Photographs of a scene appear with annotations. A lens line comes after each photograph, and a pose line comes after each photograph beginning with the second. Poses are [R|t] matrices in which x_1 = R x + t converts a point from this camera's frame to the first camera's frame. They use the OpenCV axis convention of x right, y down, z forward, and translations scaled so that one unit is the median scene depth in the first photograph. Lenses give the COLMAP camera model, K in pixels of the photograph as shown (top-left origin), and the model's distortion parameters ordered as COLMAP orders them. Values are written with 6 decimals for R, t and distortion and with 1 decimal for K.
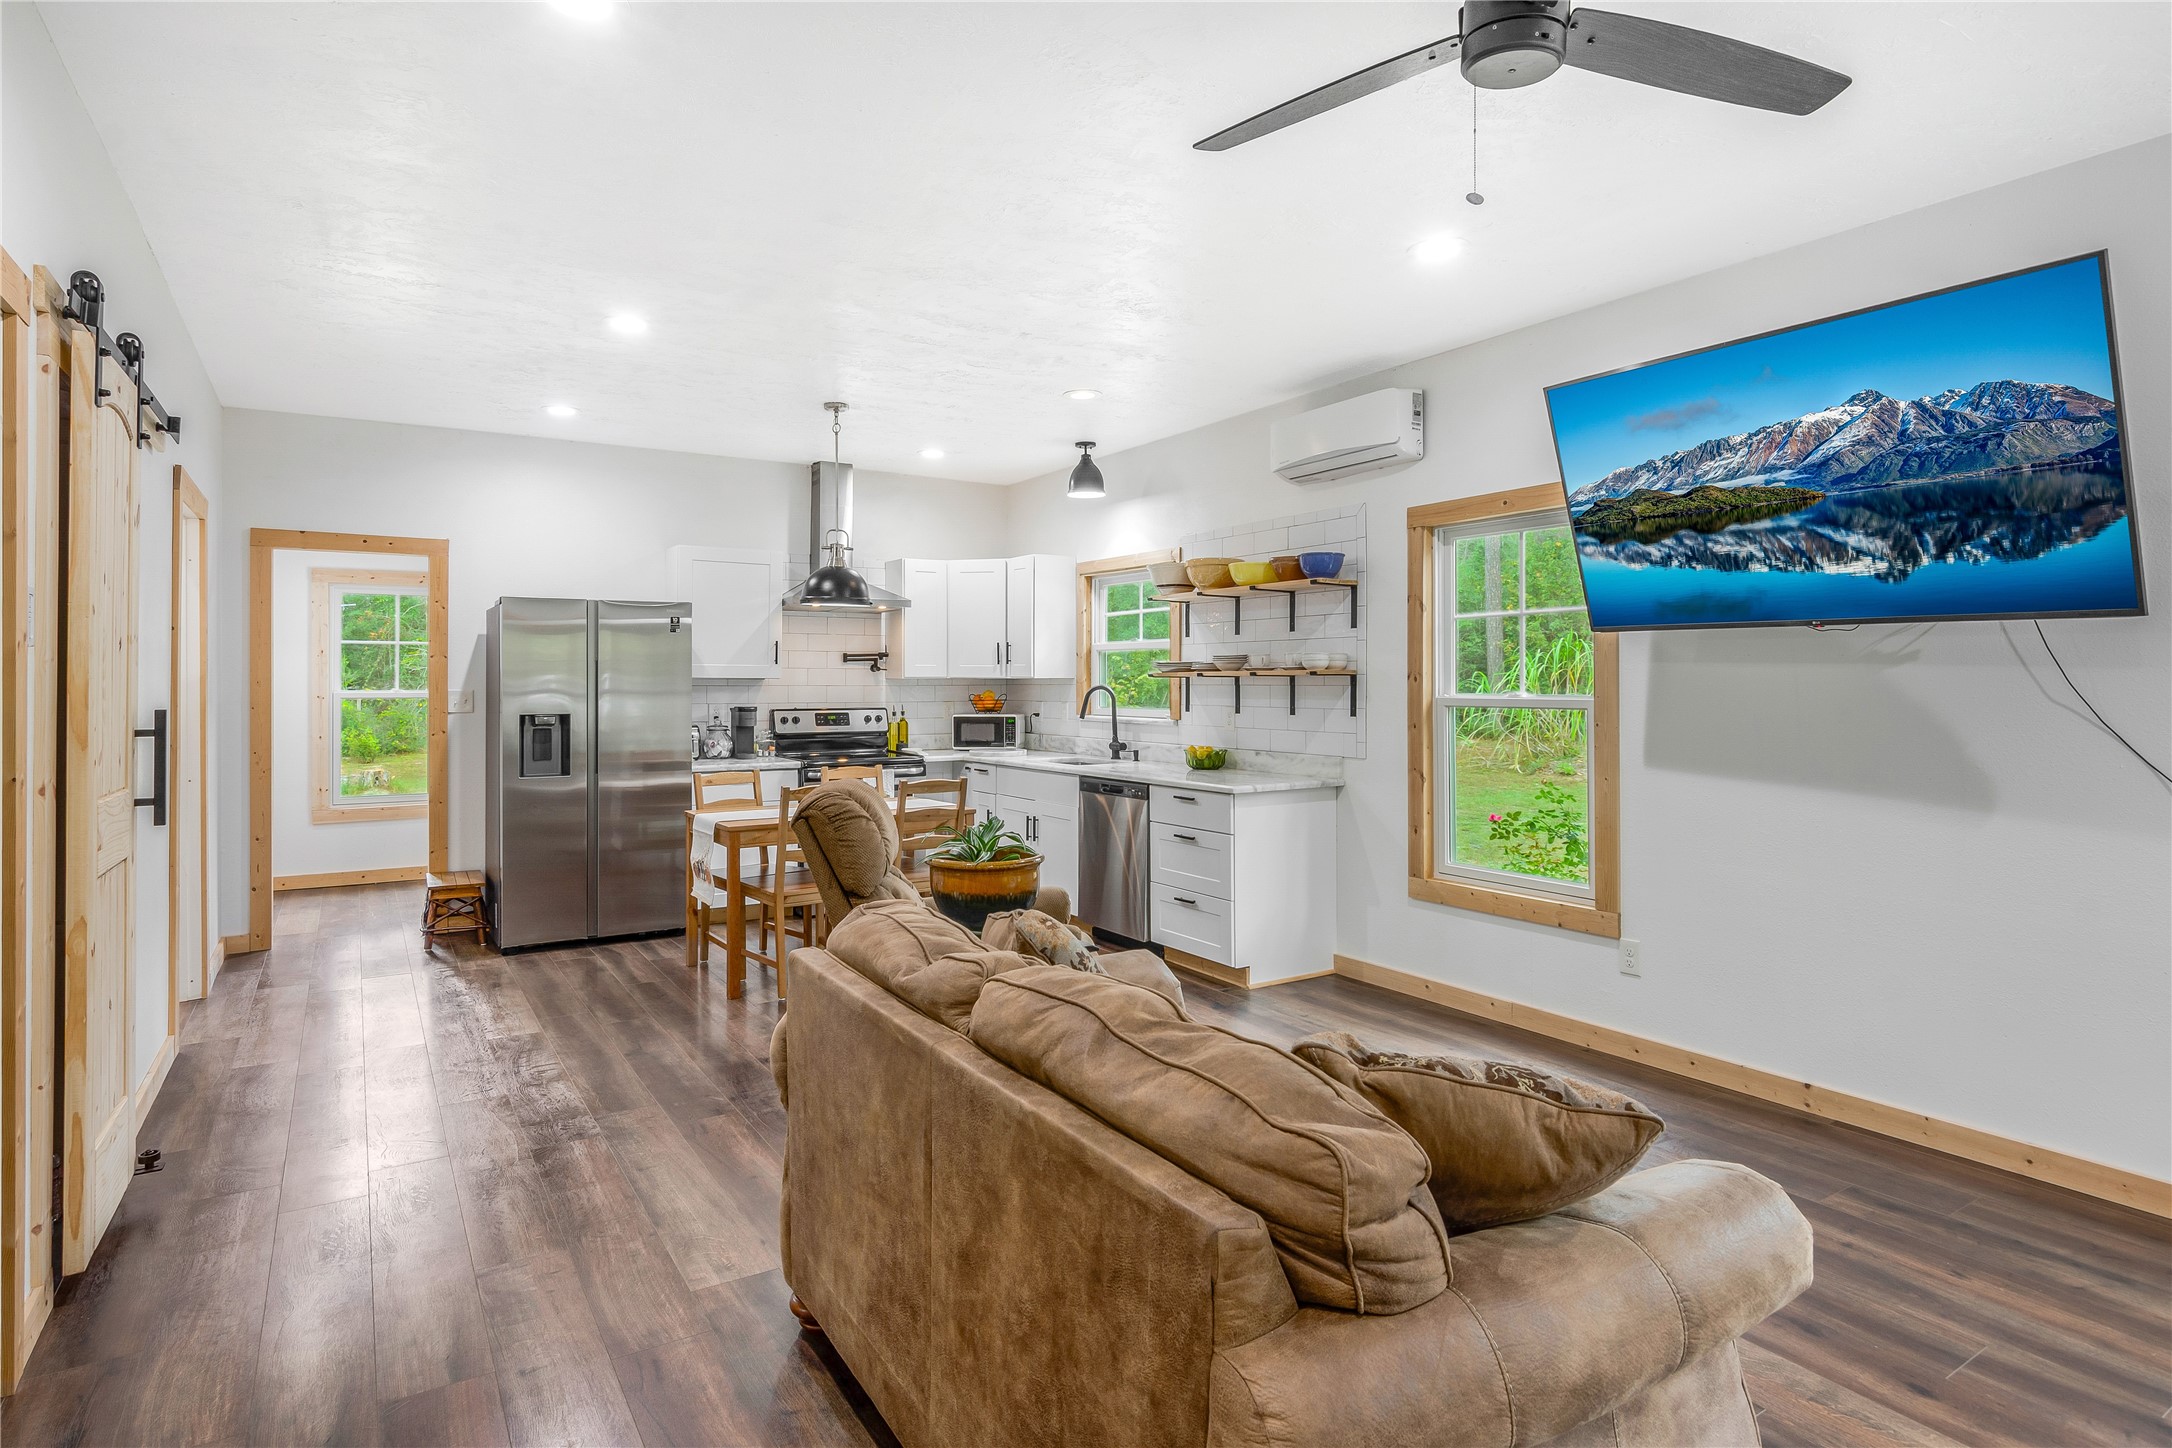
lens RADIAL K [[1145.4, 0, 1086.0], [0, 1145.4, 724.0], [0, 0, 1]] dist [0.000112, -0.000057]
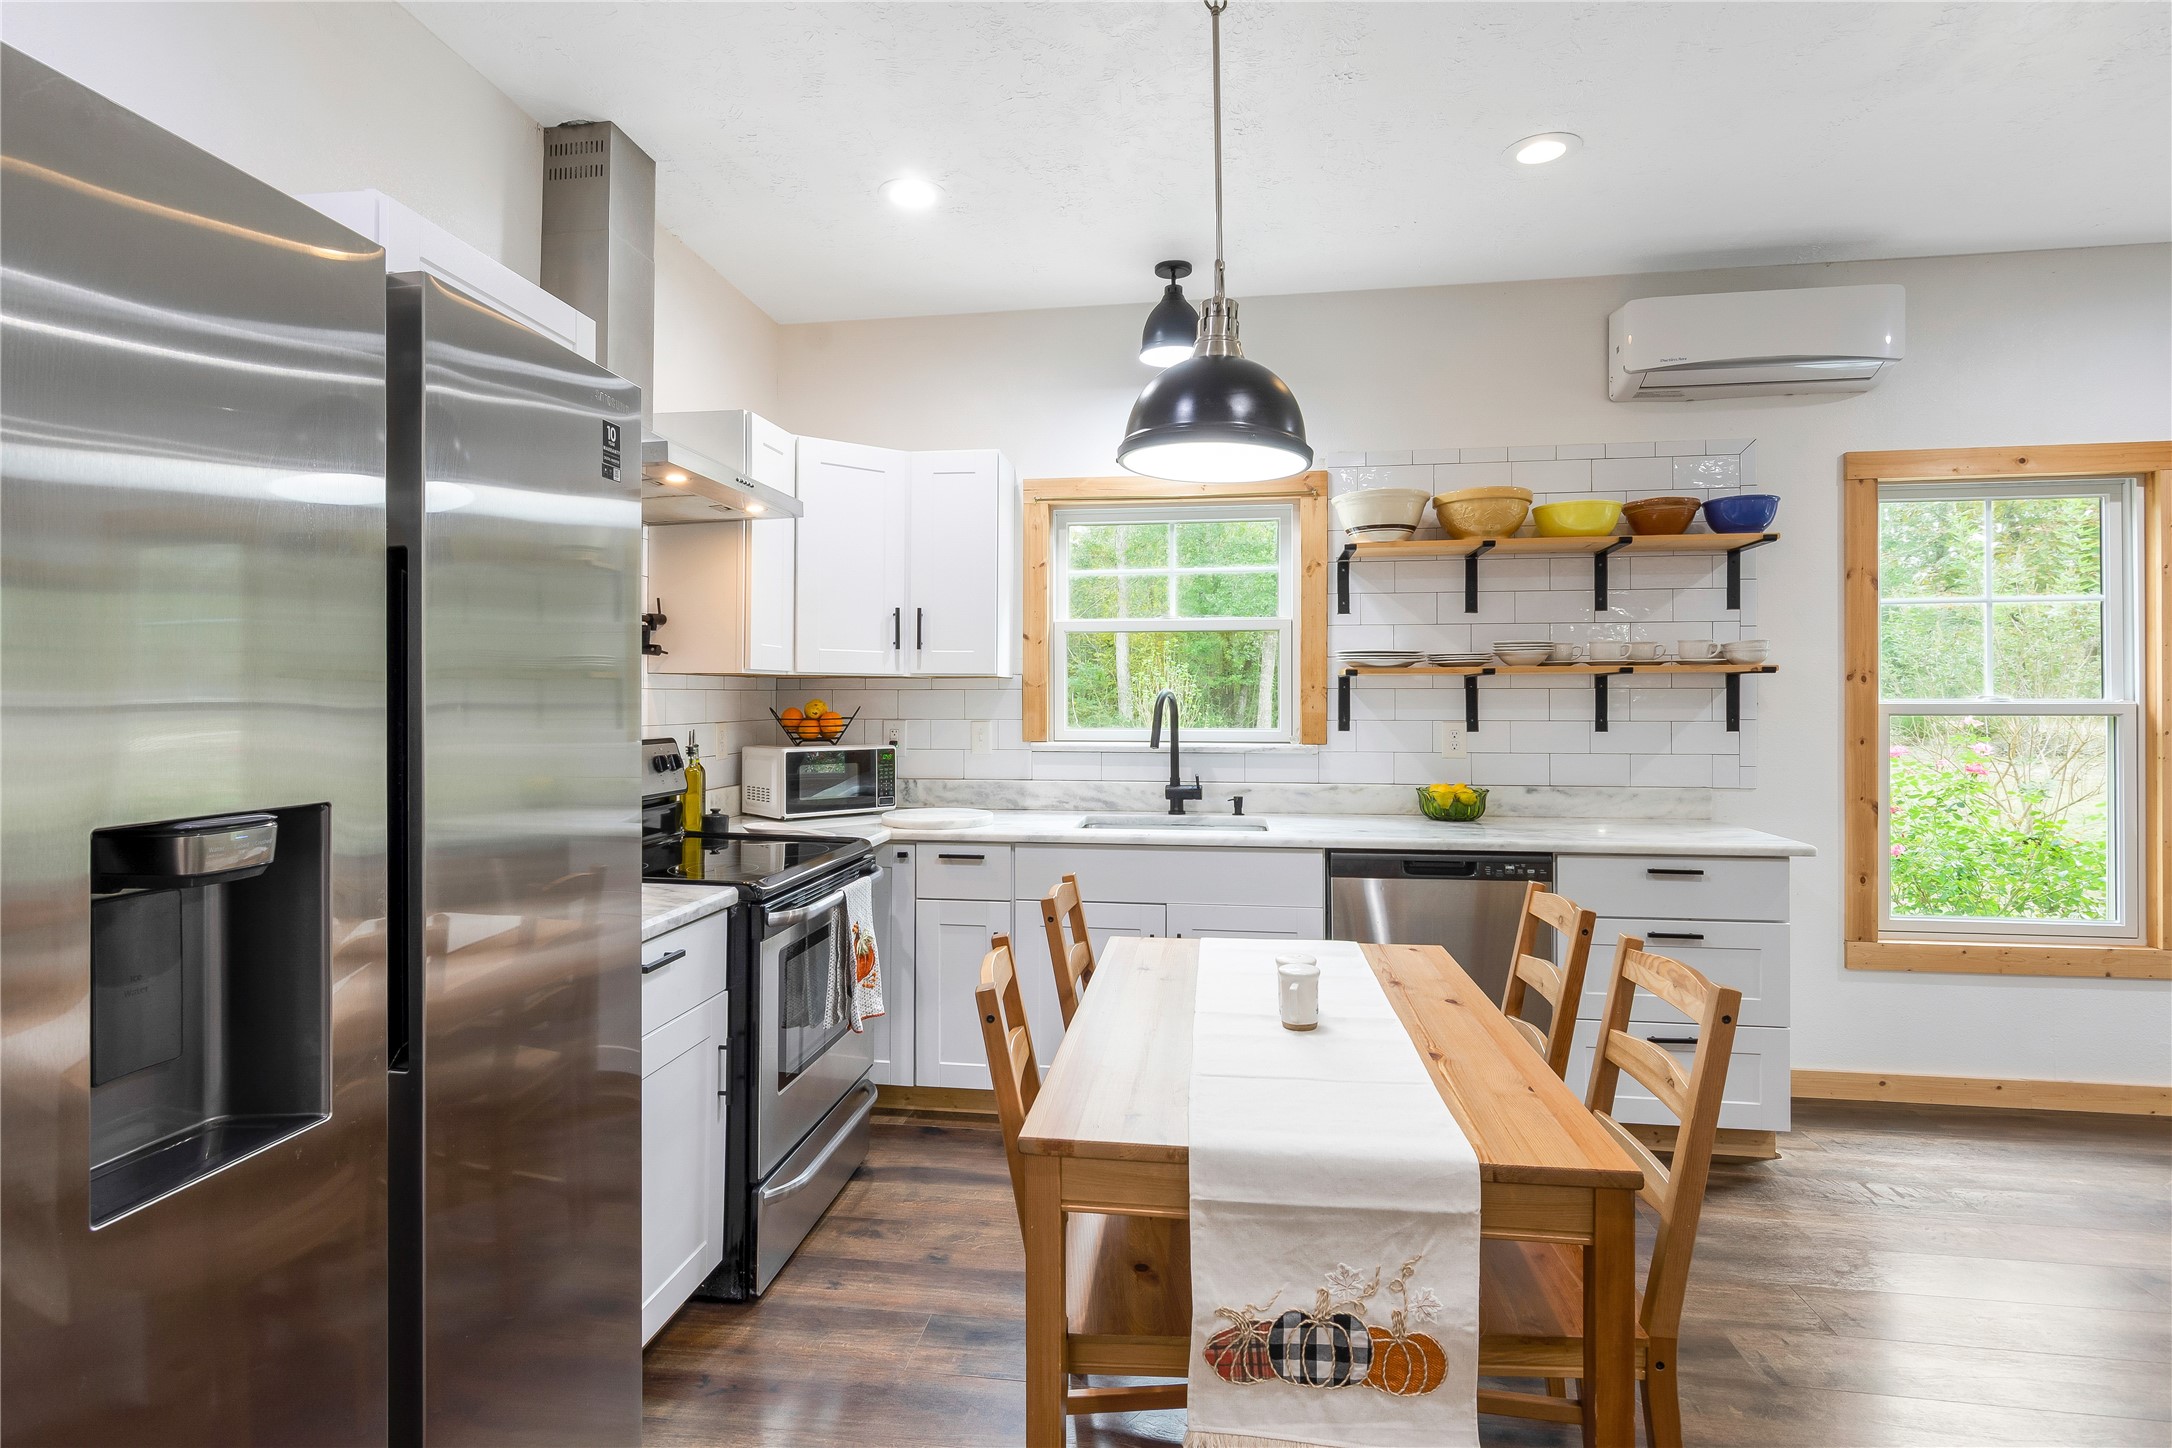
lens RADIAL K [[1026.6, 0, 1086.0], [0, 1026.6, 724.0], [0, 0, 1]] dist [-0.000431, 0.000239]
pose [[0.658952, -0.012553, 0.752080, -0.464029], [0.026591, 0.999625, -0.006612, -0.015729], [-0.751715, 0.024356, 0.659038, 0.777918]]
